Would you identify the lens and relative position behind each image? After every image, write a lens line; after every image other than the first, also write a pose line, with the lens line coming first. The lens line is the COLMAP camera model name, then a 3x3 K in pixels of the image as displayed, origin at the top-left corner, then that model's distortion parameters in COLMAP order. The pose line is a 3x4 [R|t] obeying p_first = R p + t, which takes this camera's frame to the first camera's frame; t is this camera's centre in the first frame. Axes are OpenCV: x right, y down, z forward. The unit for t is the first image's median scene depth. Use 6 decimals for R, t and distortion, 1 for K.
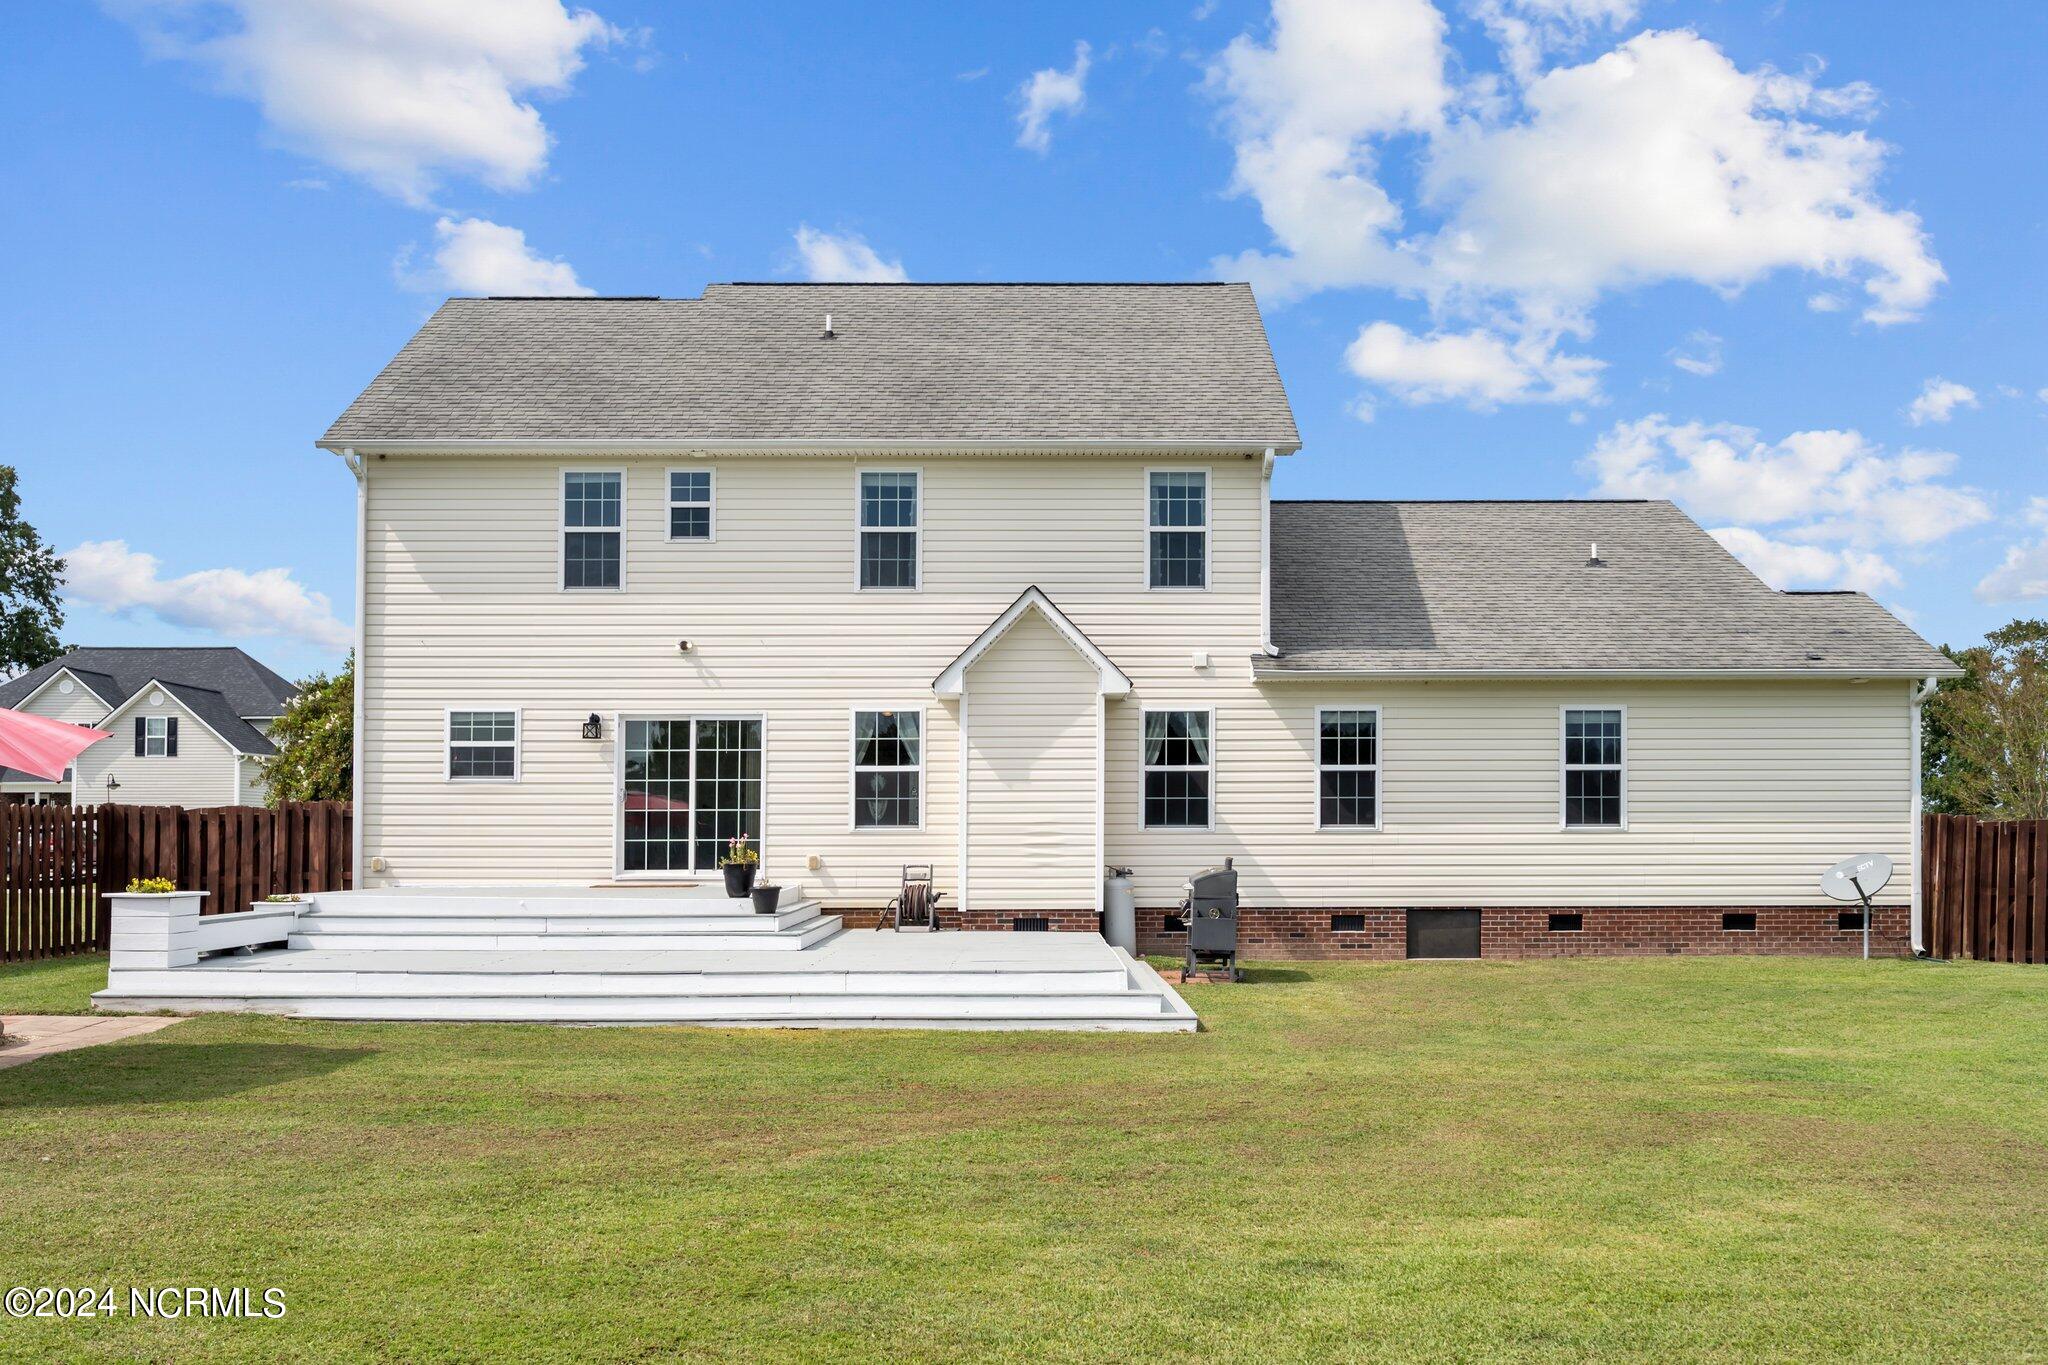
lens RADIAL K [[1785.4, 0, 1023.4], [0, 1785.4, 762.8], [0, 0, 1]] dist [-0.002440, 0.000925]
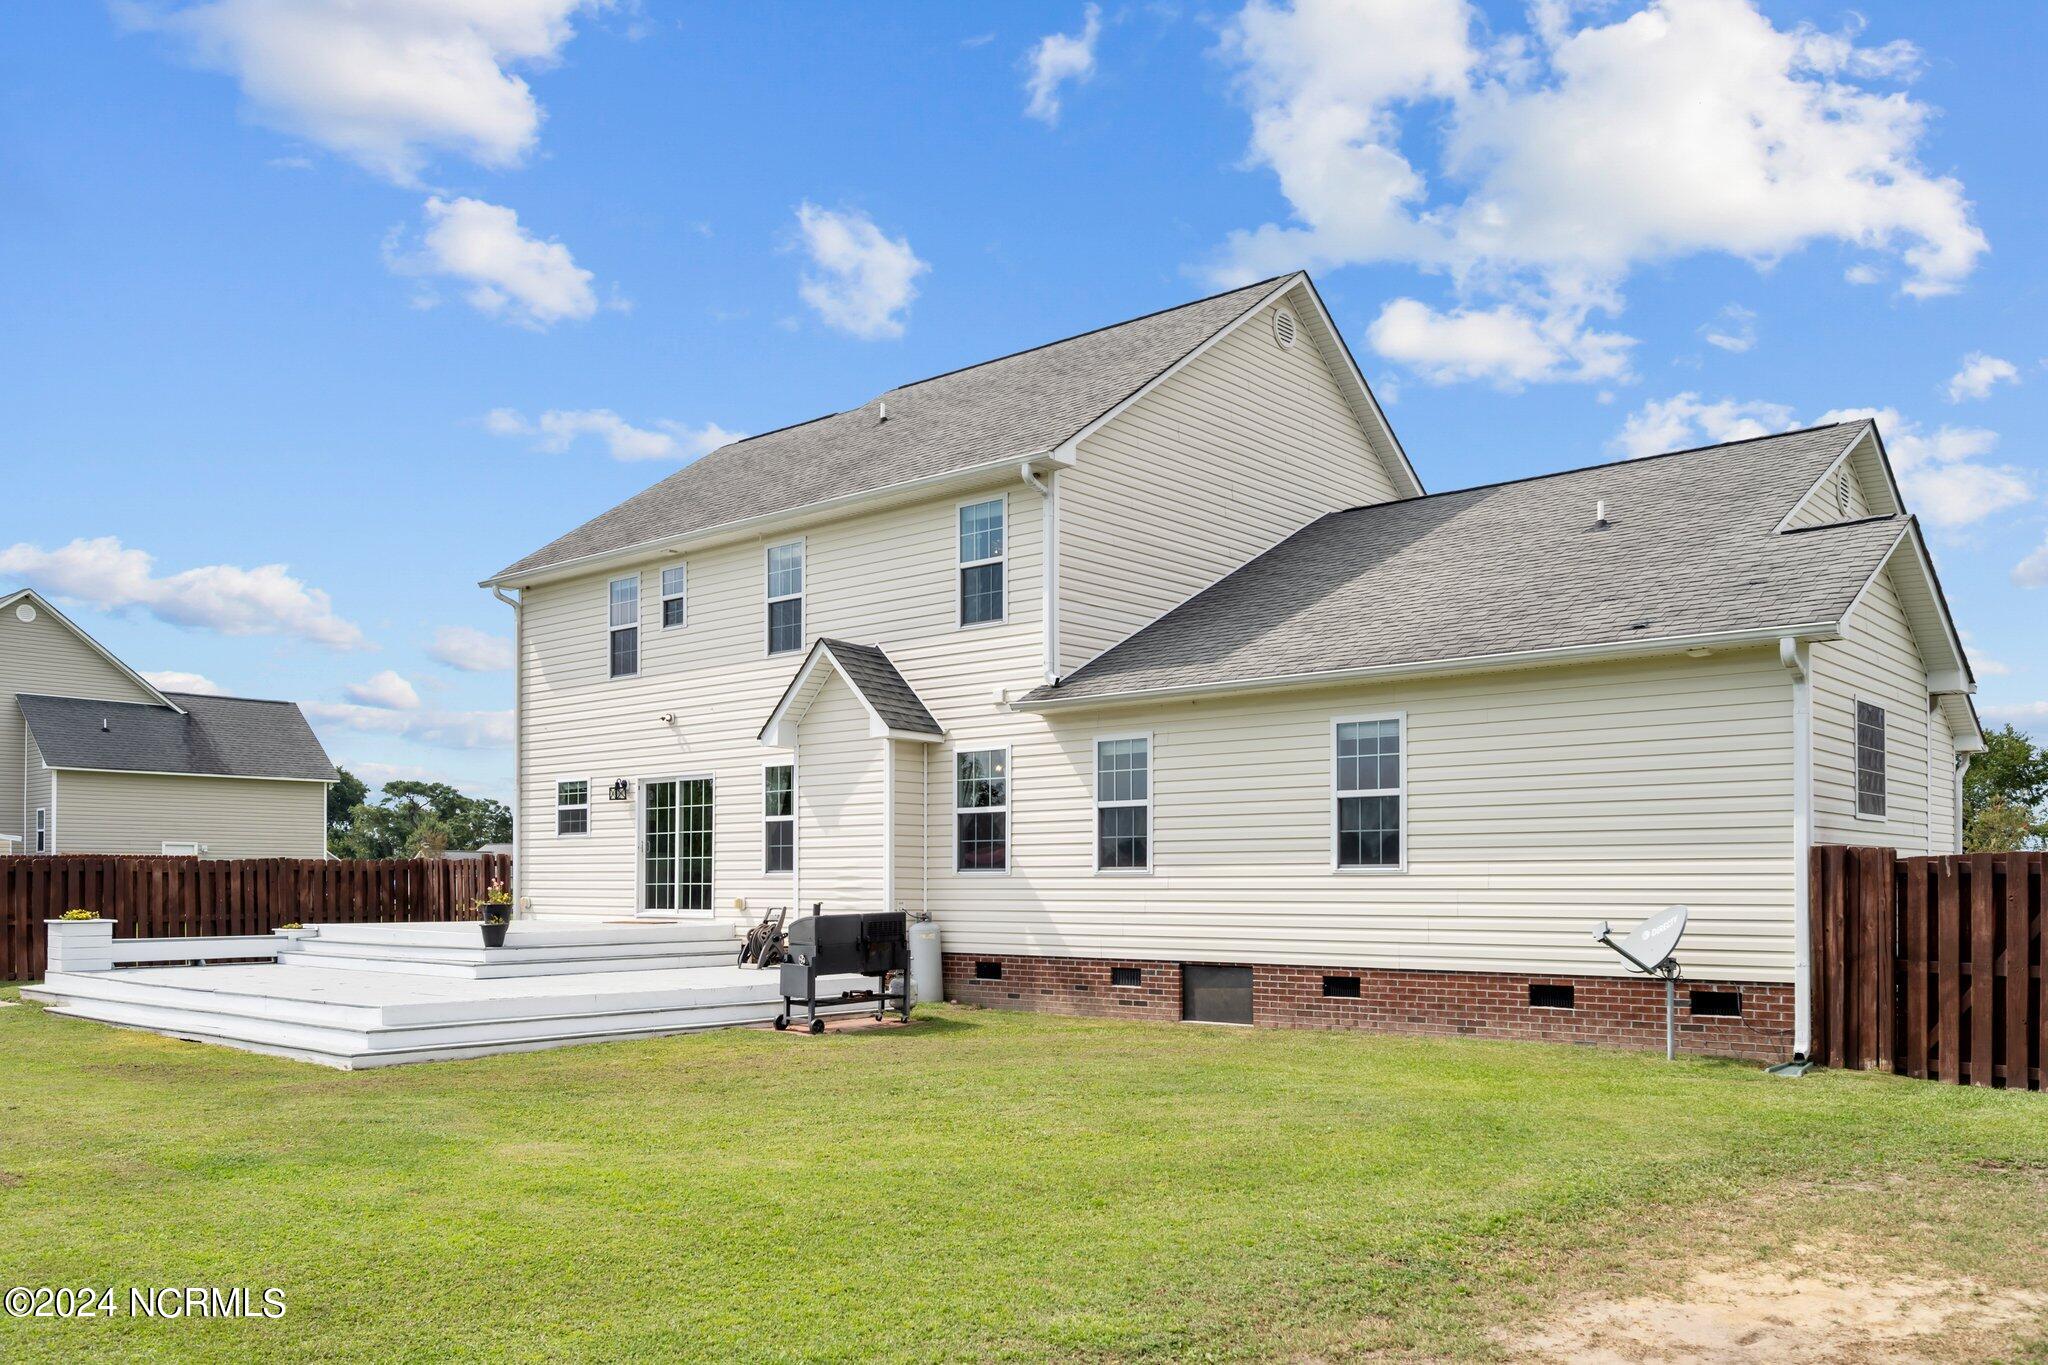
lens RADIAL K [[1551.5, 0, 1022.3], [0, 1551.5, 865.2], [0, 0, 1]] dist [-0.004316, -0.001012]
pose [[0.760479, -0.007056, -0.649324, 0.647840], [0.028554, 0.999337, 0.022583, 0.014588], [0.648734, -0.035715, 0.760177, 0.373998]]
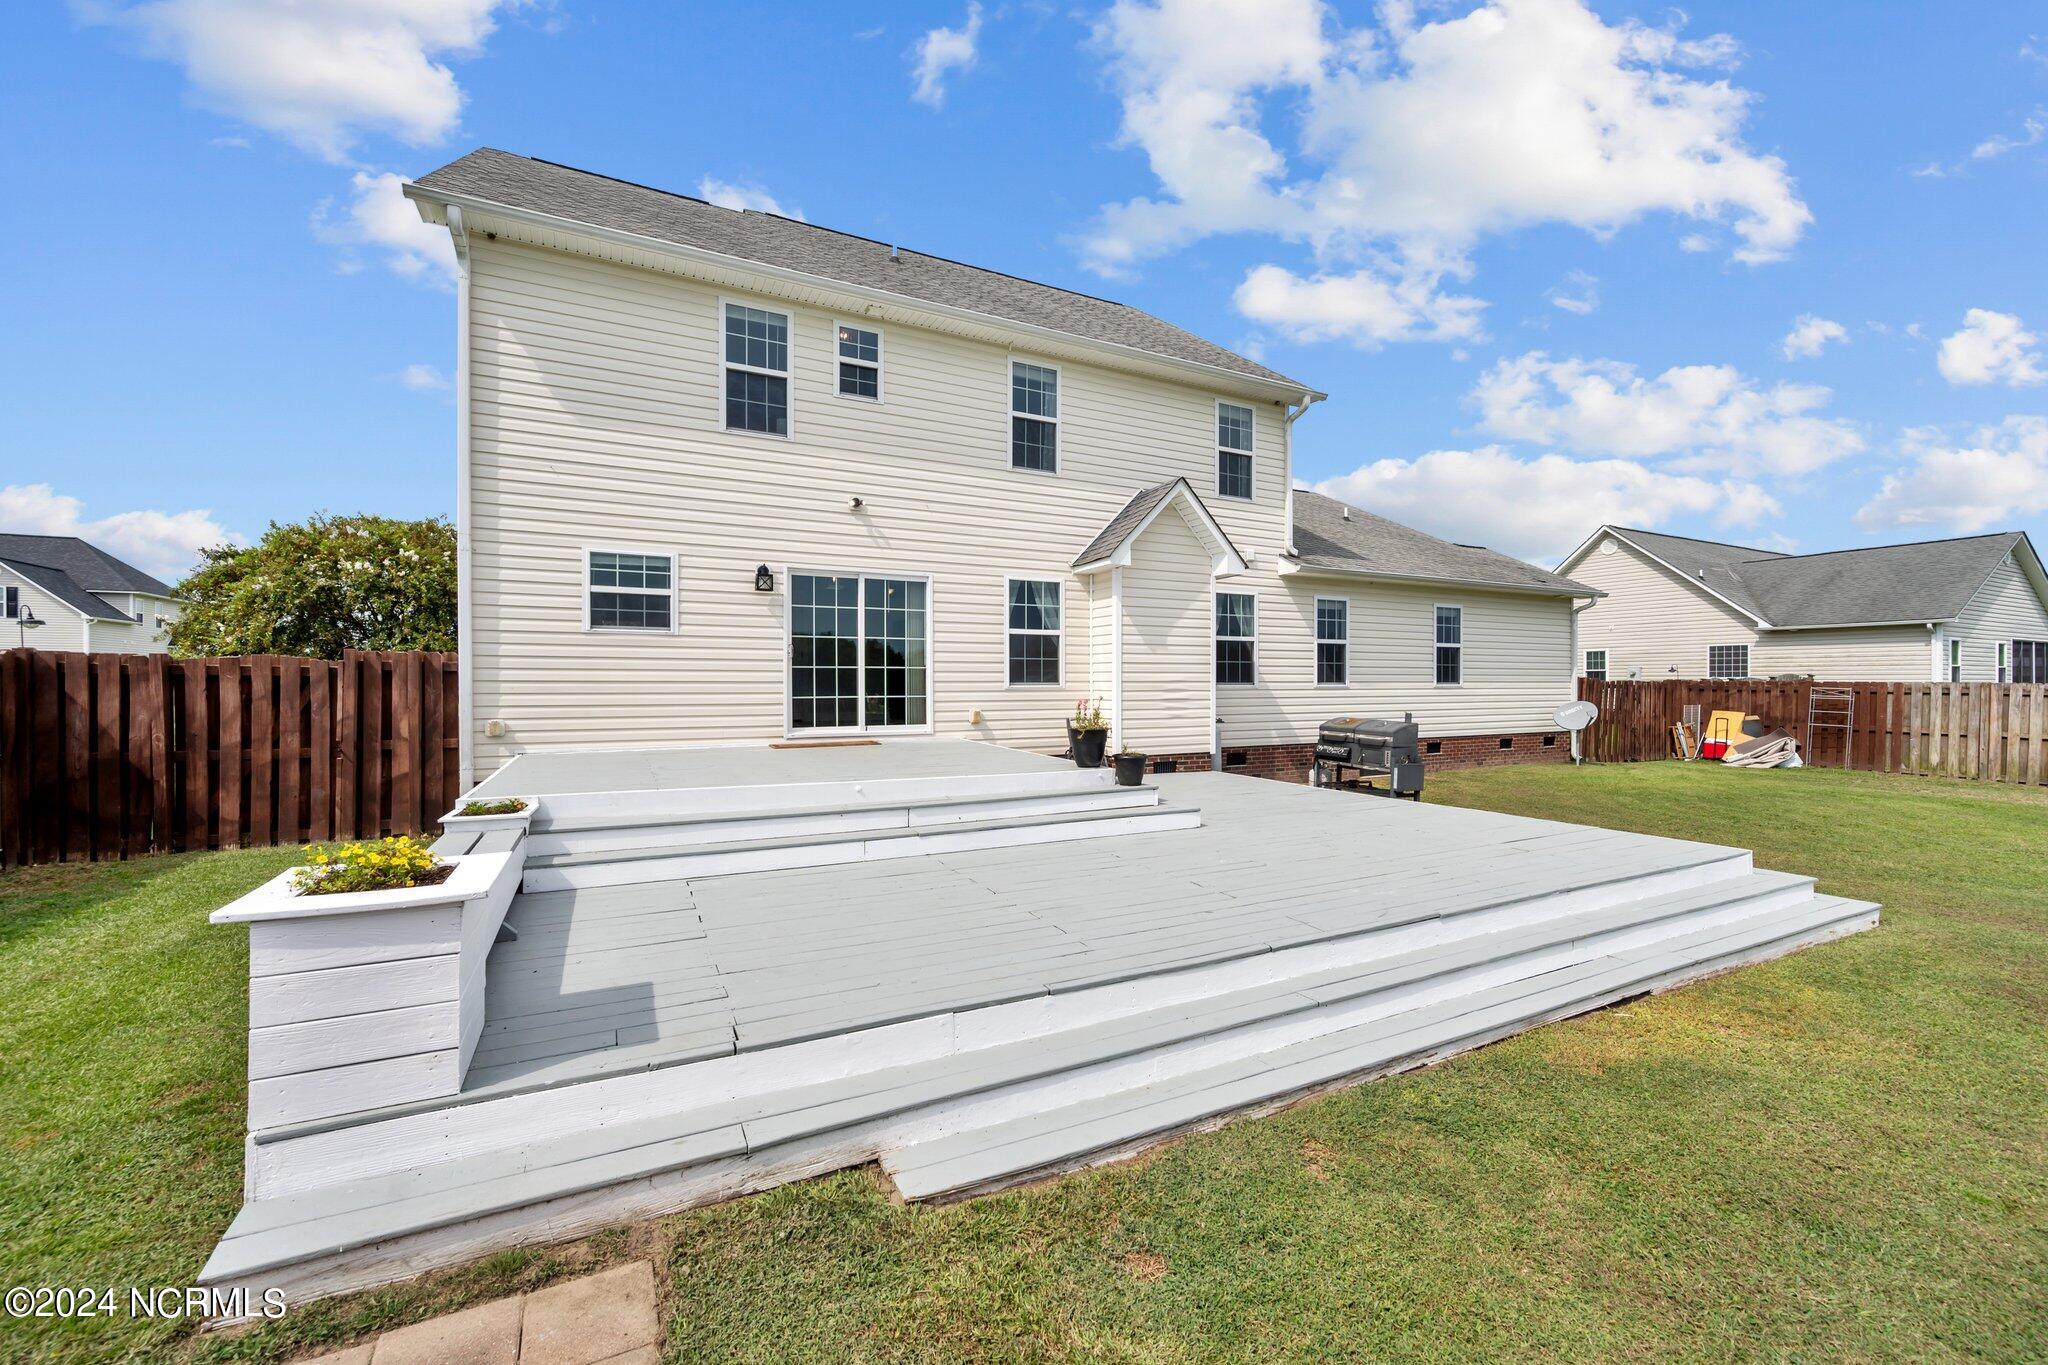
lens RADIAL K [[802.4, 0, 1024.0], [0, 802.4, 682.5], [0, 0, 1]] dist [-0.000164, 0.000072]
pose [[0.892313, 0.001753, 0.451413, -0.309287], [-0.021512, 0.999021, 0.038644, 0.015602], [-0.450904, -0.044194, 0.891478, 0.552759]]
